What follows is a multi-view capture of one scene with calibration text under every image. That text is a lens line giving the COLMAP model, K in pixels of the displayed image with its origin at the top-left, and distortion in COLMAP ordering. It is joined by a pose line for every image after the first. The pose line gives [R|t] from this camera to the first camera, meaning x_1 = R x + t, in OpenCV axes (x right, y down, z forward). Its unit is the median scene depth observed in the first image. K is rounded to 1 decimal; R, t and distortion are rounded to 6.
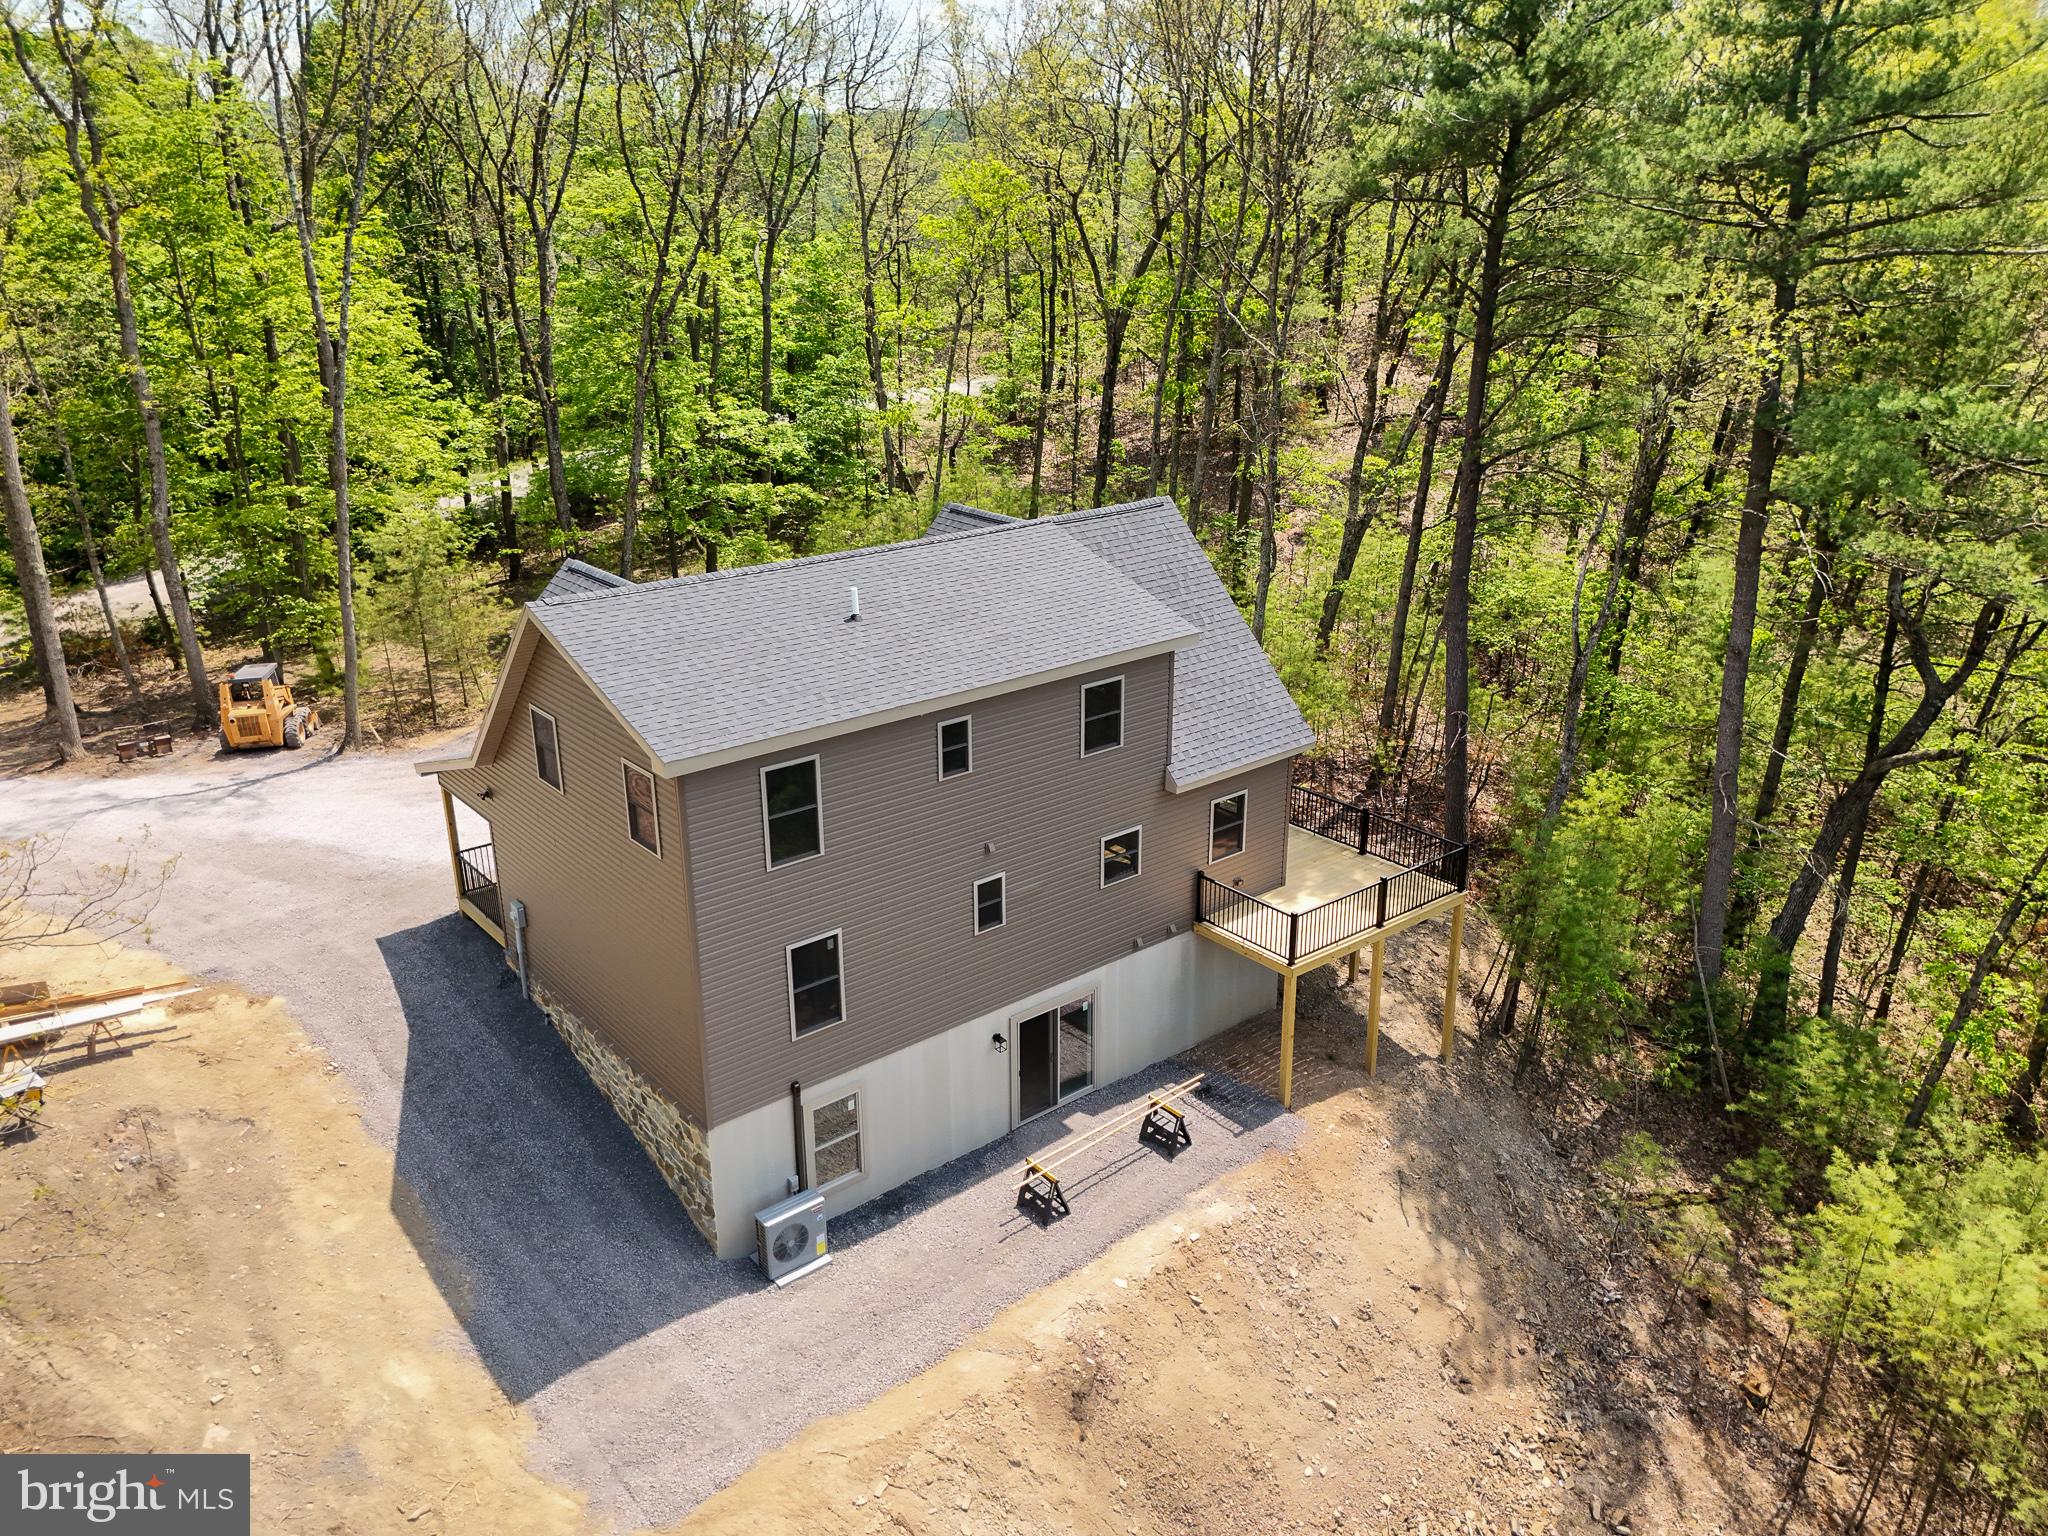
lens RADIAL K [[1440.9, 0, 1024.0], [0, 1440.9, 768.0], [0, 0, 1]] dist [-0.000106, -0.003363]
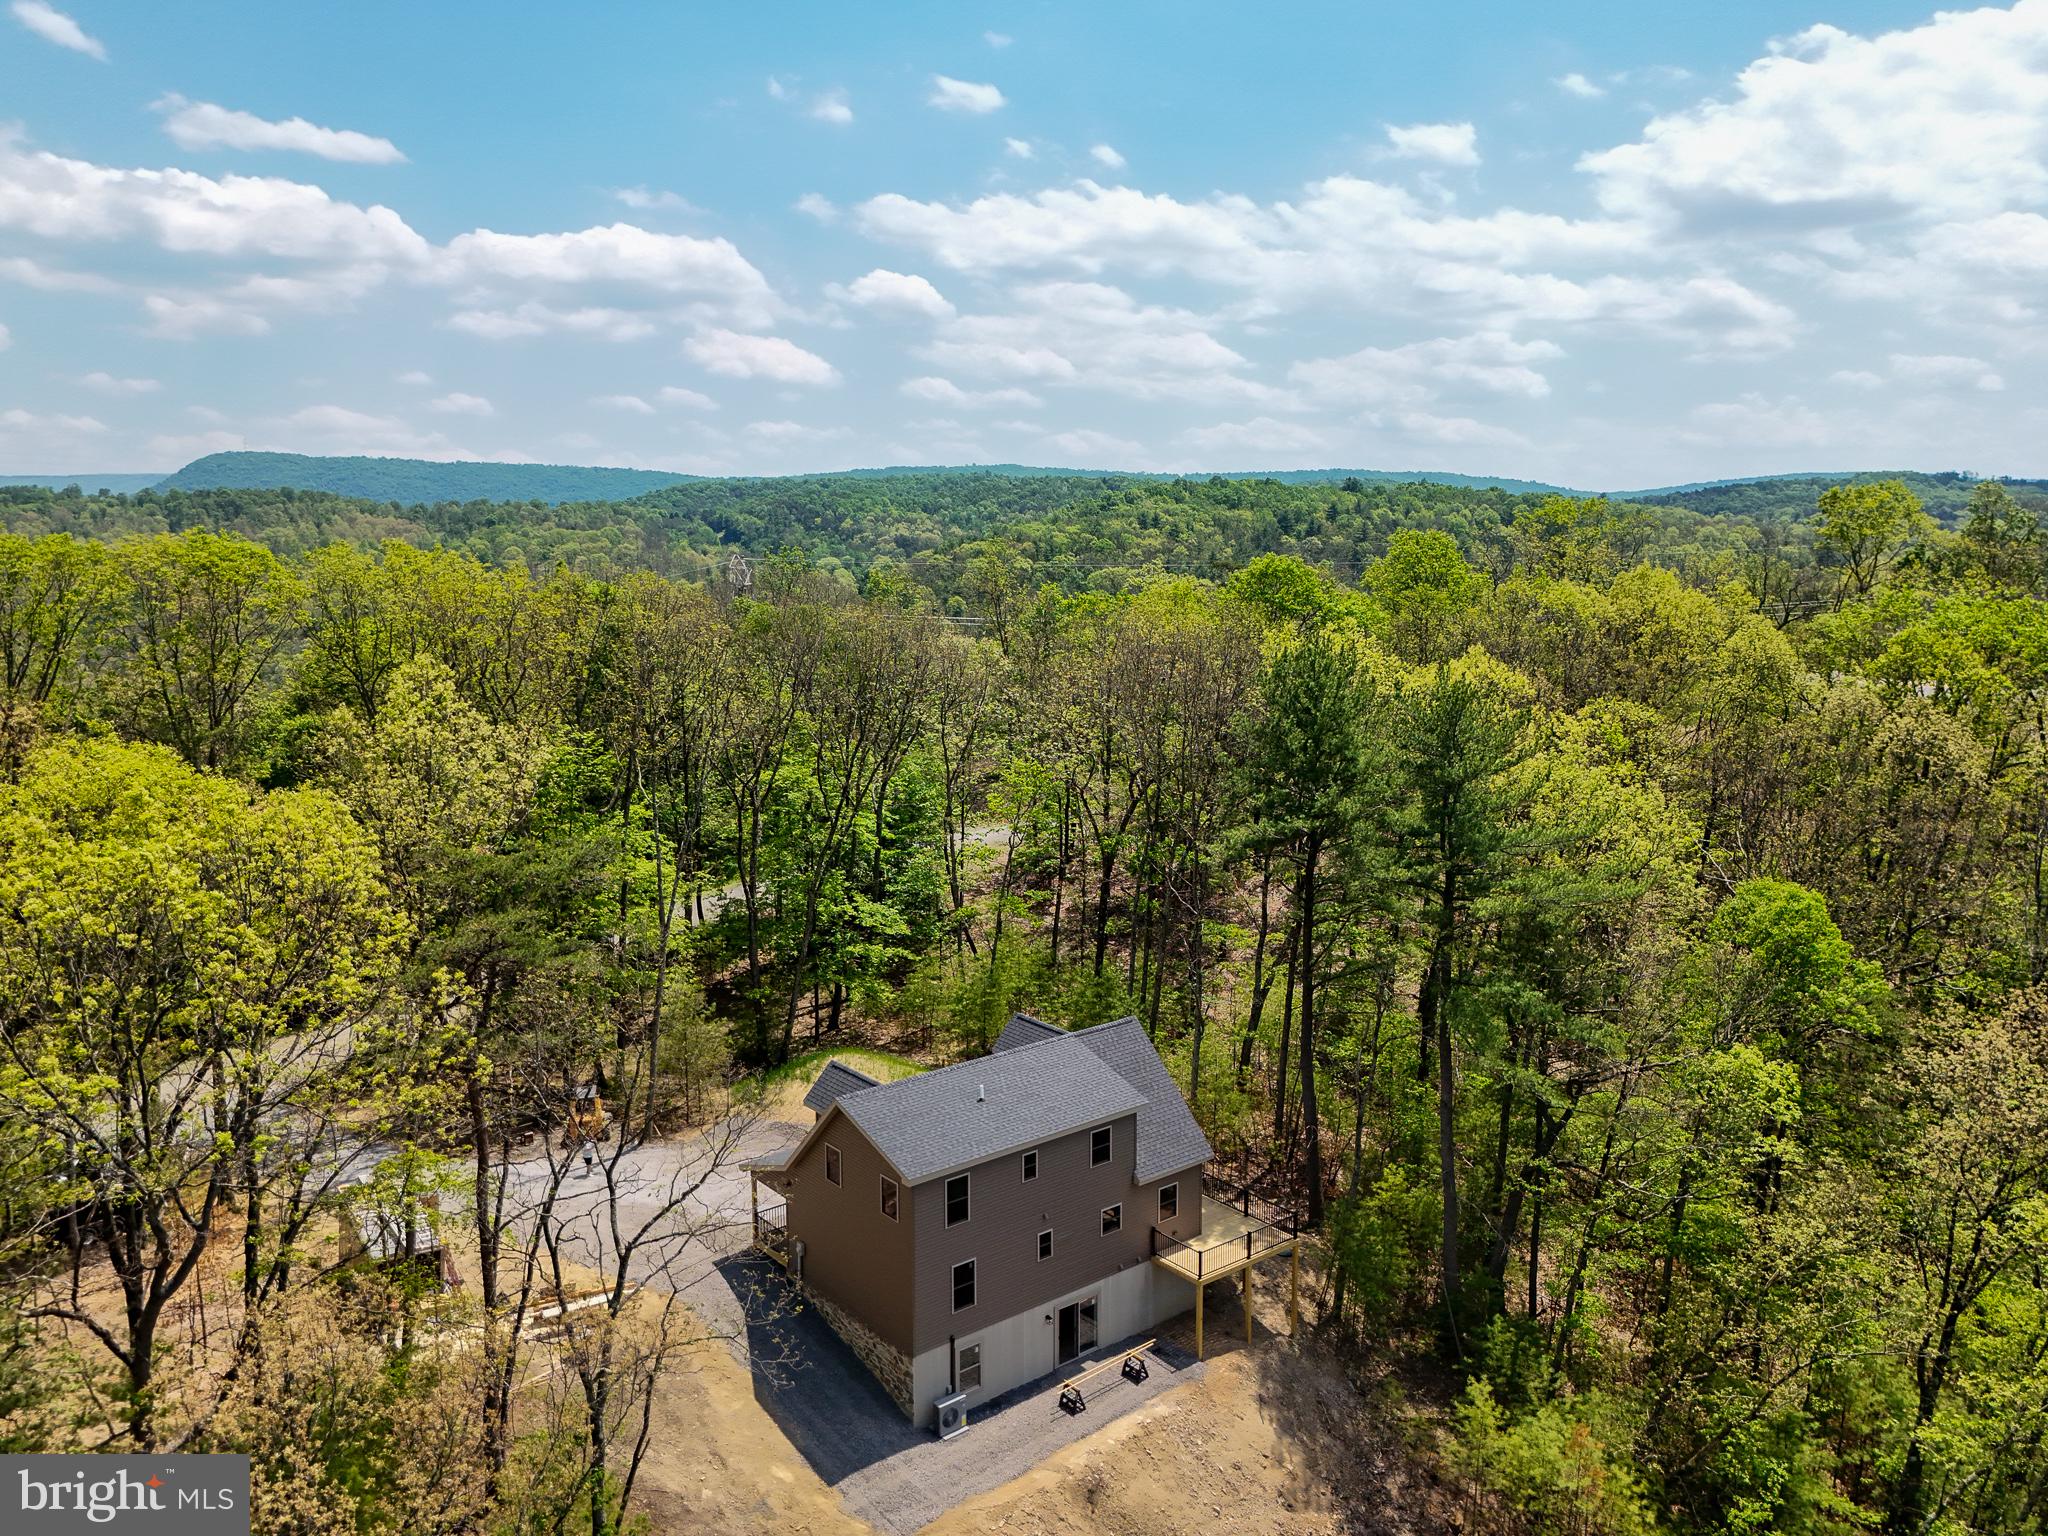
lens RADIAL K [[1394.9, 0, 1024.0], [0, 1394.9, 768.0], [0, 0, 1]] dist [-0.007019, -0.002276]
pose [[0.999968, 0.005664, -0.005680, -0.043943], [-0.006801, 0.974114, -0.225954, -0.108873], [0.004253, 0.225986, 0.974121, -0.991870]]
